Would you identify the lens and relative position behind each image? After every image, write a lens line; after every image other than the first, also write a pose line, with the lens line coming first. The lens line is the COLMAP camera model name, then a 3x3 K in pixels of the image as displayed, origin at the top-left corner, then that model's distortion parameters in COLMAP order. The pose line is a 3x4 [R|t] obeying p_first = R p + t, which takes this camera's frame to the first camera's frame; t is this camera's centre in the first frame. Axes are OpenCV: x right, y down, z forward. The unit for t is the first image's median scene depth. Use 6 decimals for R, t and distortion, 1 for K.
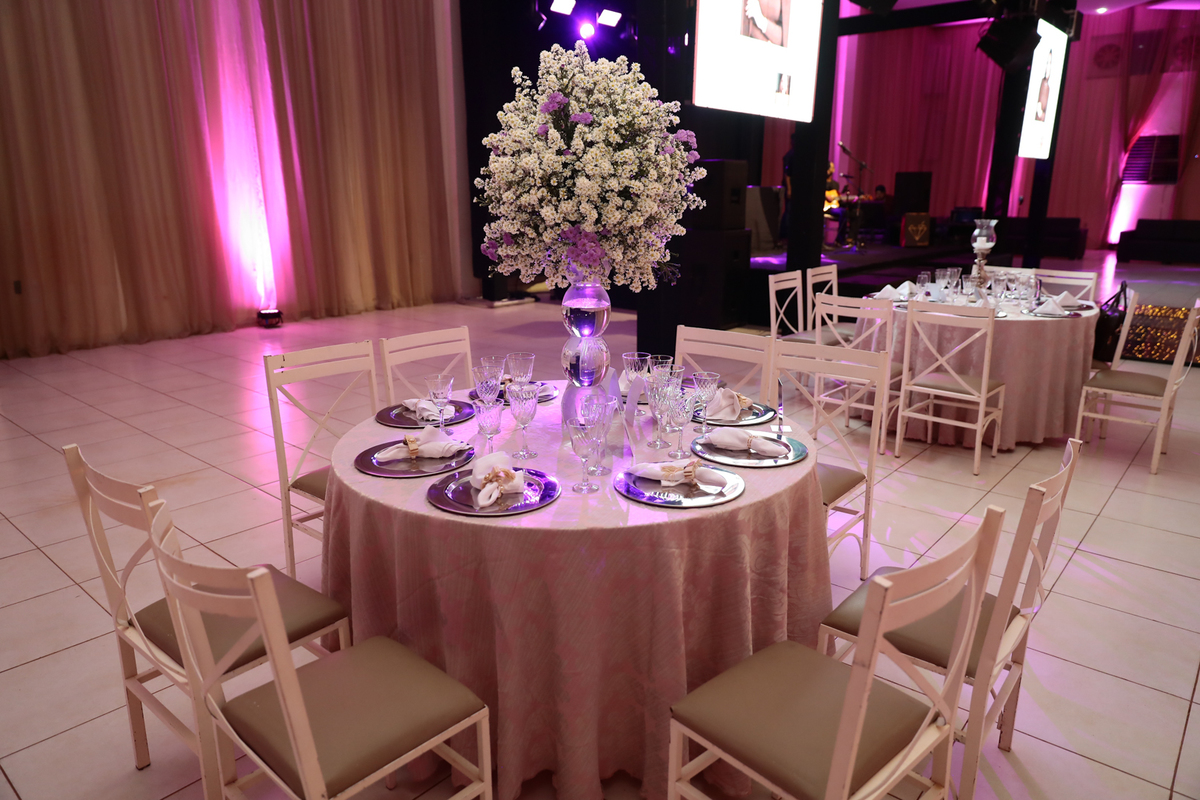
lens RADIAL K [[798.2, 0, 600.0], [0, 798.2, 400.0], [0, 0, 1]] dist [-0.005485, 0.000934]
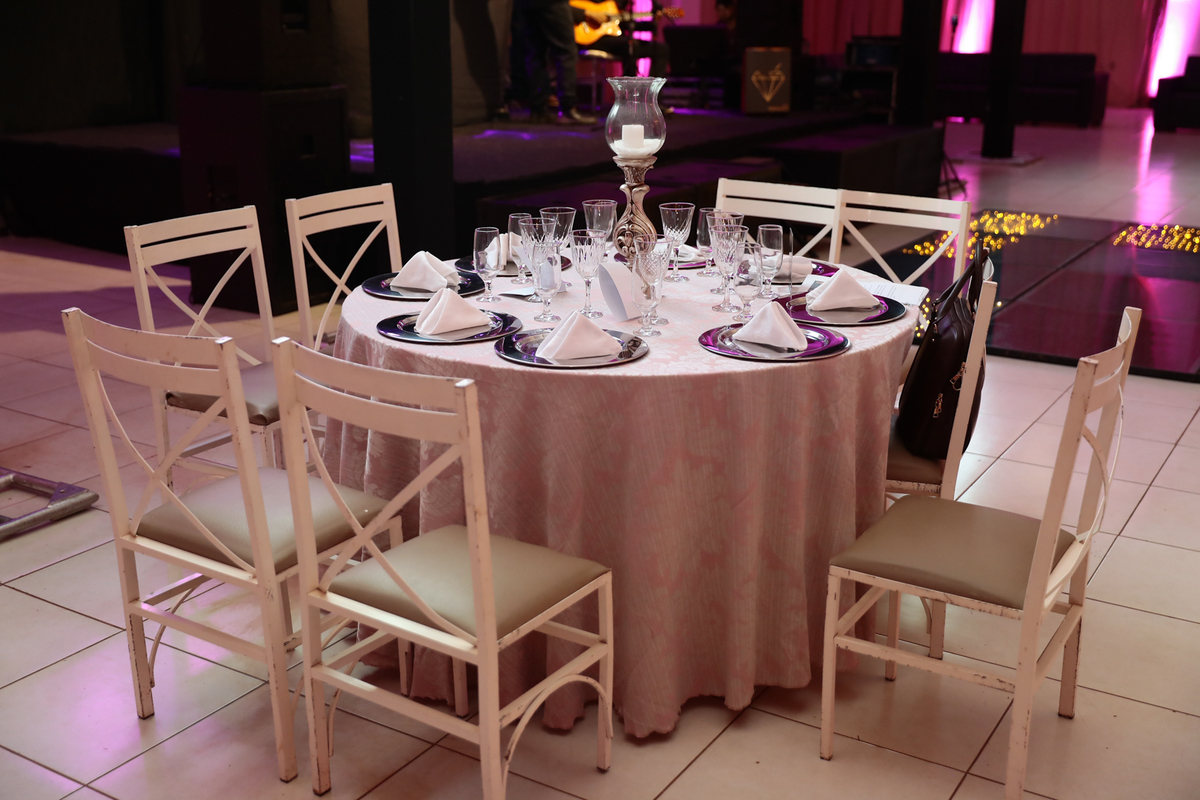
lens RADIAL K [[1292.7, 0, 600.0], [0, 1292.7, 400.0], [0, 0, 1]] dist [0.010207, 0.022151]
pose [[0.990080, -0.037844, 0.135315, 0.319575], [0.032517, 0.998615, 0.041360, -0.085389], [-0.136692, -0.036549, 0.989939, 0.335377]]
